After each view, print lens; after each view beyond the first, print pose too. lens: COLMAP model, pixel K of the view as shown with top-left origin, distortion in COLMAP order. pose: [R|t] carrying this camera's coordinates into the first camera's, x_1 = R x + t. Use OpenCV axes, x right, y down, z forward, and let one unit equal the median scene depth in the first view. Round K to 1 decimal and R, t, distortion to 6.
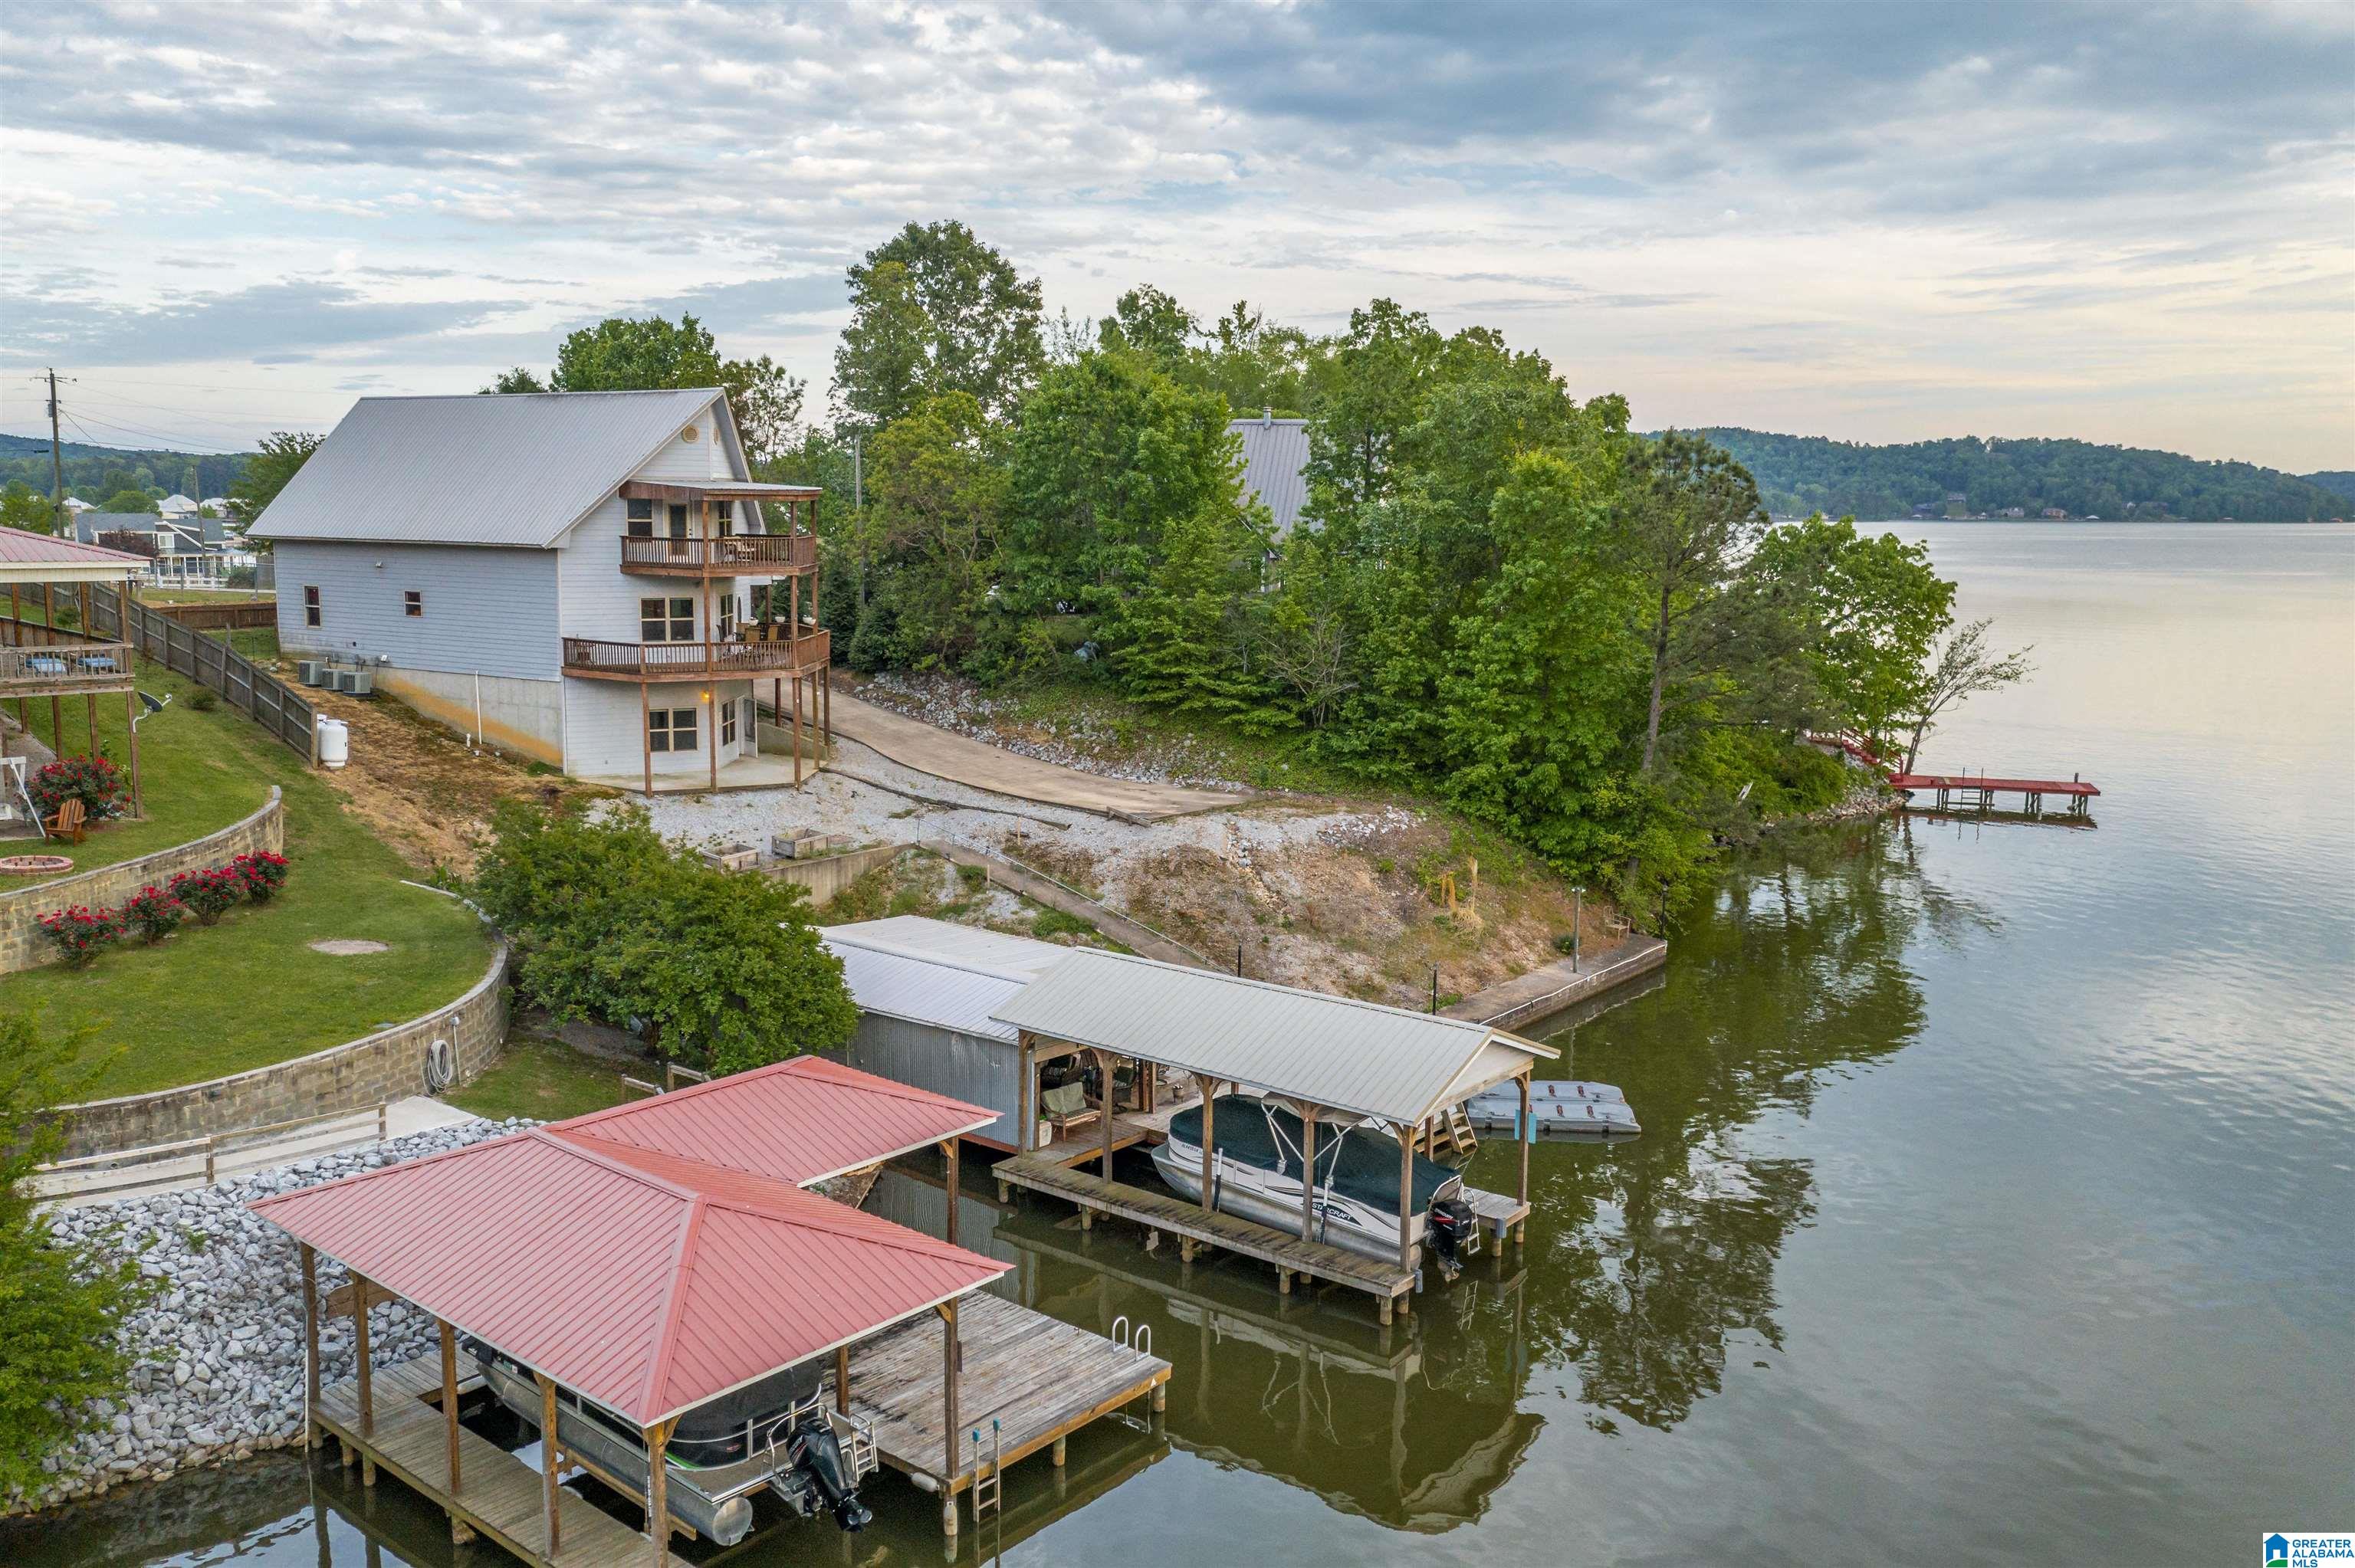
lens RADIAL K [[1879.7, 0, 1178.0], [0, 1879.7, 815.6], [0, 0, 1]] dist [-0.007015, 0.011418]
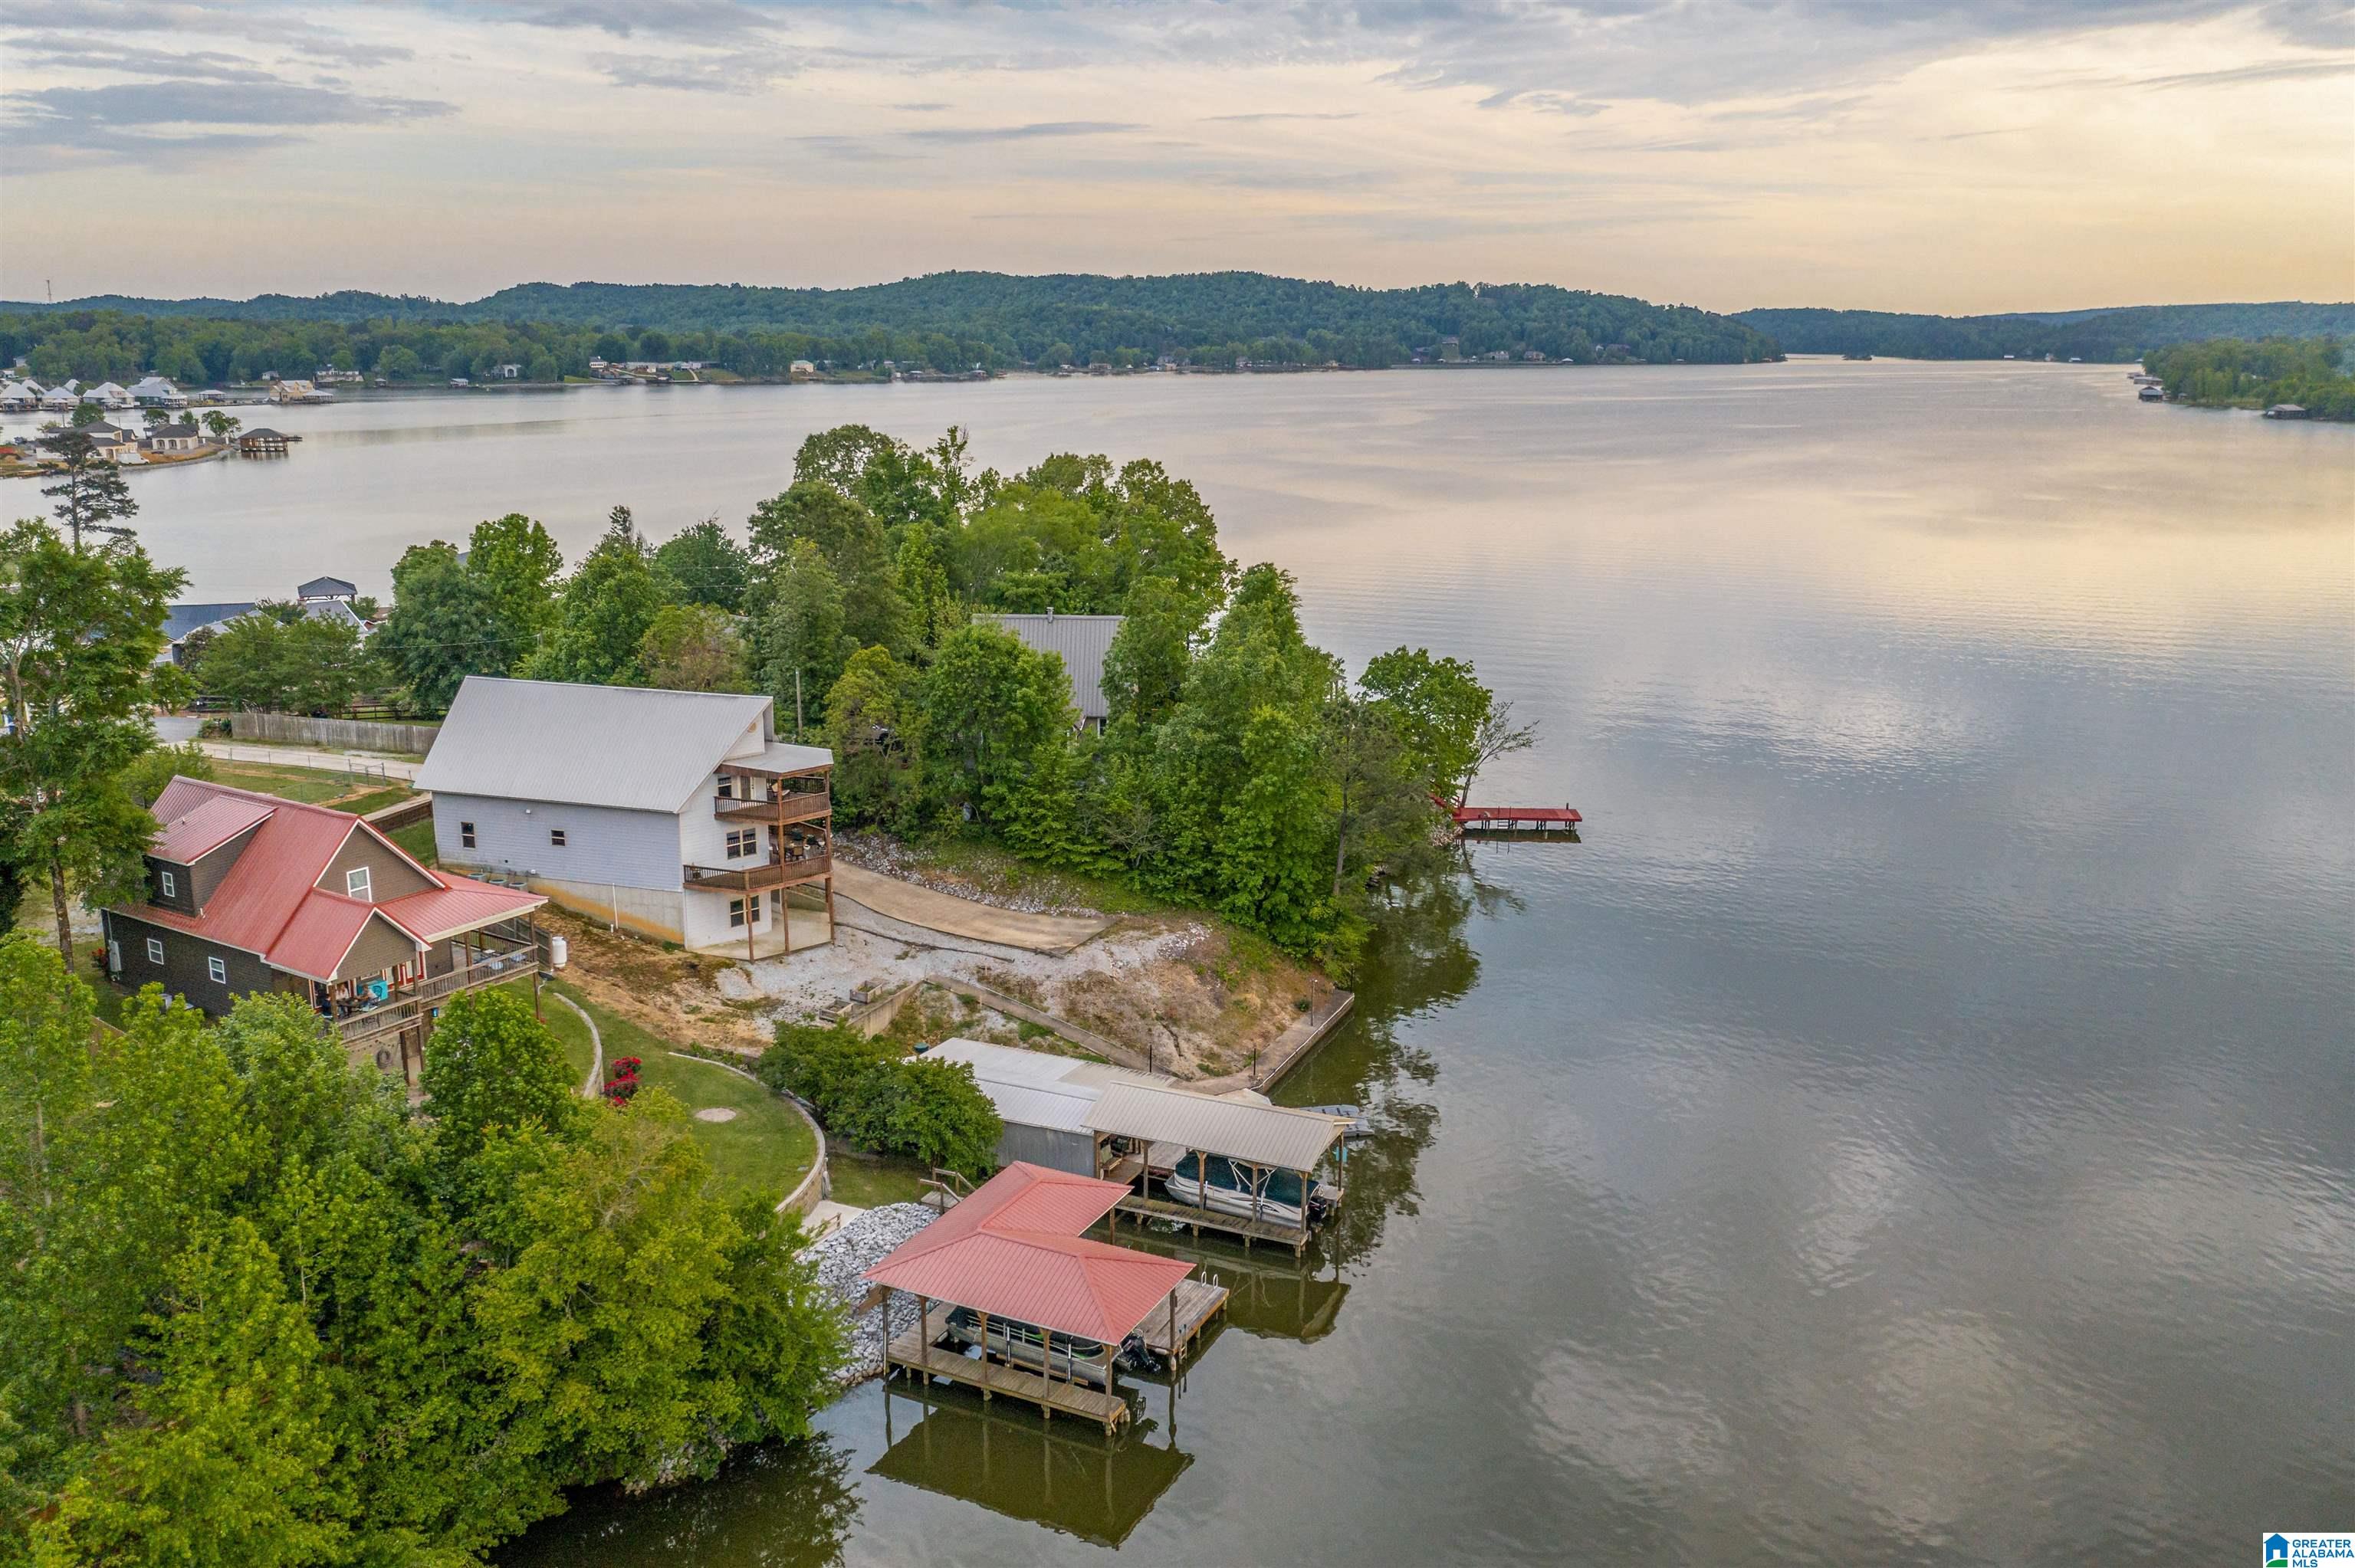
lens RADIAL K [[1879.7, 0, 1178.0], [0, 1879.7, 815.6], [0, 0, 1]] dist [-0.007015, 0.011418]
pose [[0.968808, -0.065065, 0.239120, -0.295823], [0.043216, 0.994490, 0.095509, -0.264733], [-0.244016, -0.082196, 0.966281, -0.609632]]
